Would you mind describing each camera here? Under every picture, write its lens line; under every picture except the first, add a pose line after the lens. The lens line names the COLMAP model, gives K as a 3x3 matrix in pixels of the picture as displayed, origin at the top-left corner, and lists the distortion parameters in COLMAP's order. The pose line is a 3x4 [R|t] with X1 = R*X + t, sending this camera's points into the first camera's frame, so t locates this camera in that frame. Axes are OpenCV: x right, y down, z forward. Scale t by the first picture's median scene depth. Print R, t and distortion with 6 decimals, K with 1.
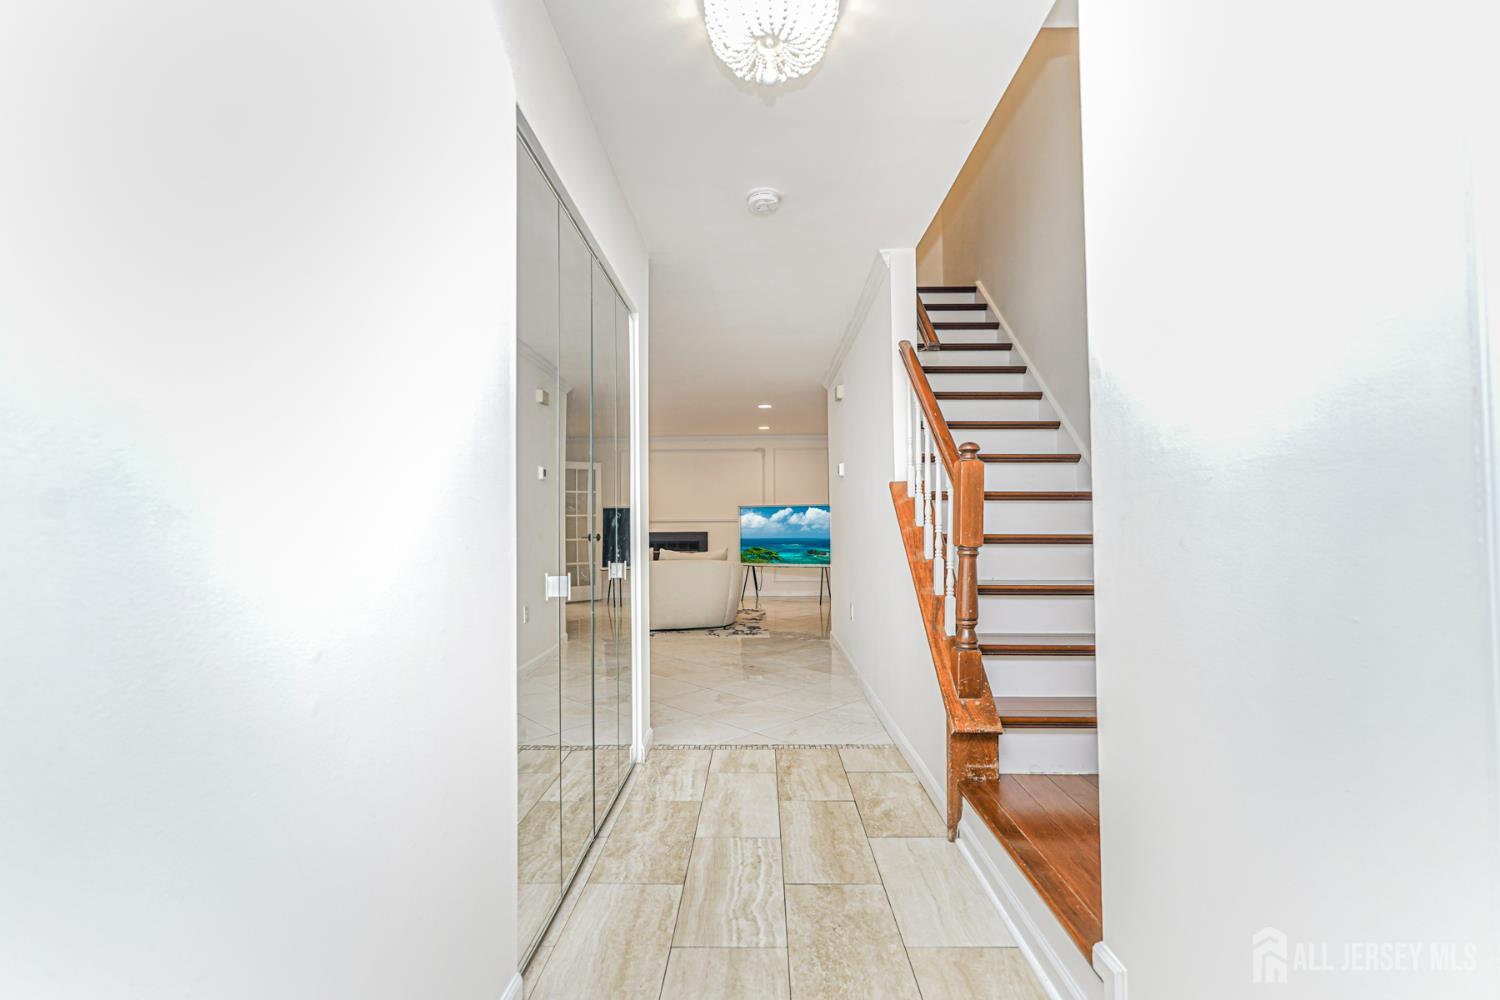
lens RADIAL K [[660.2, 0, 748.9], [0, 660.2, 507.3], [0, 0, 1]] dist [-0.017426, 0.000552]
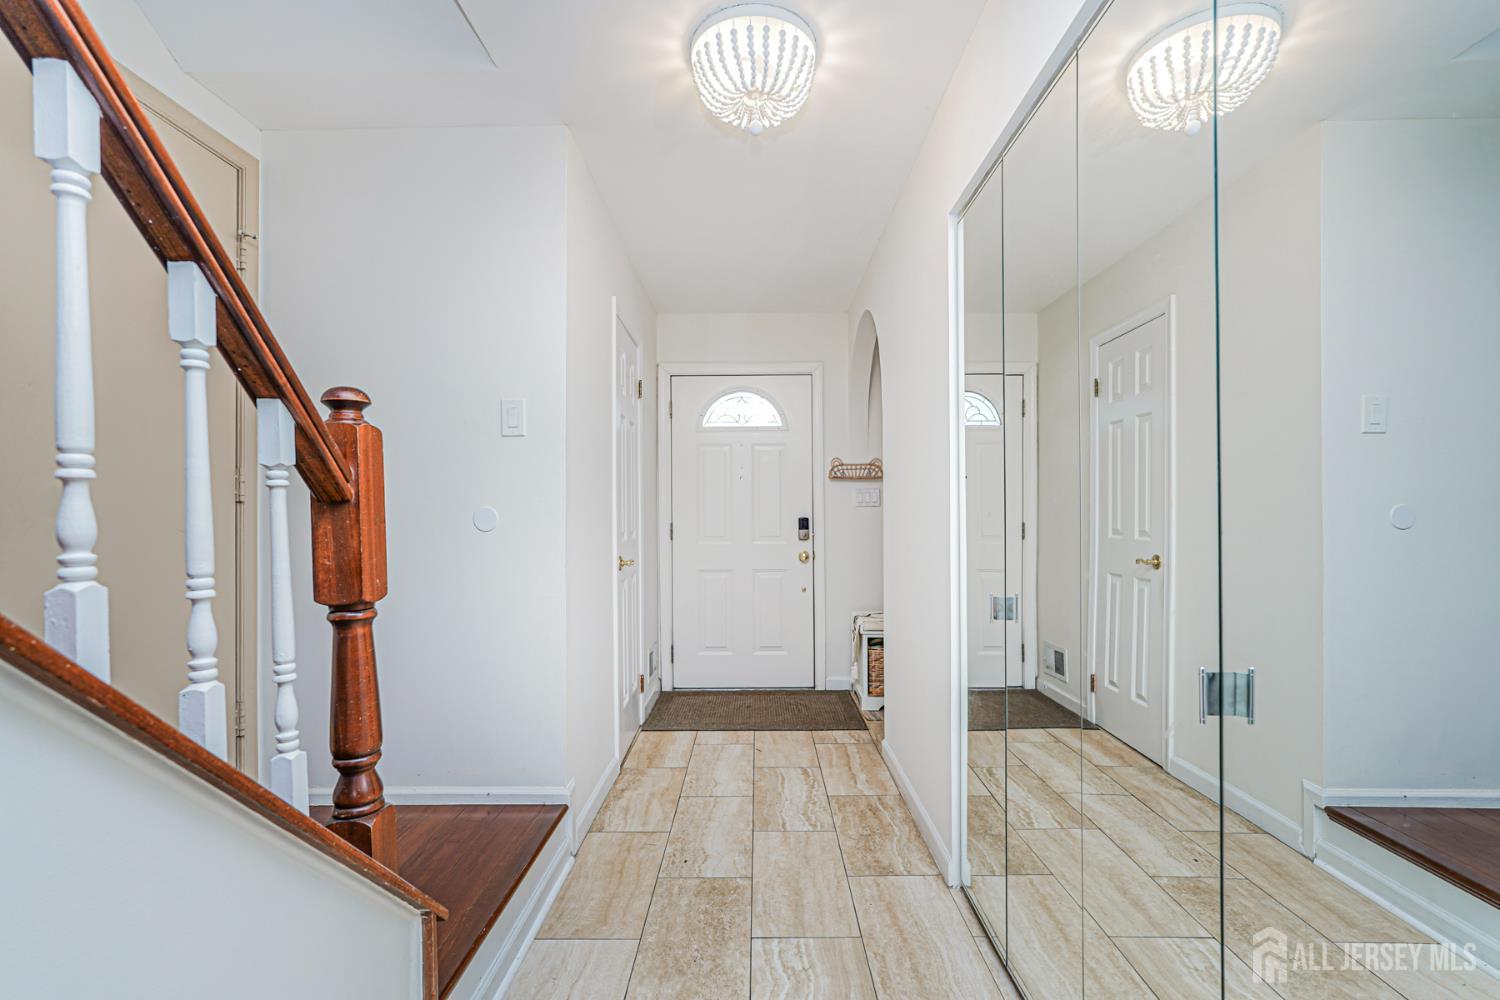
lens RADIAL K [[660.2, 0, 748.9], [0, 660.2, 507.3], [0, 0, 1]] dist [-0.017426, 0.000552]
pose [[-0.999891, 0.012165, -0.008406, 0.020358], [0.012493, 0.999115, -0.040173, 0.006131], [0.007909, -0.040273, -0.999157, 0.673762]]
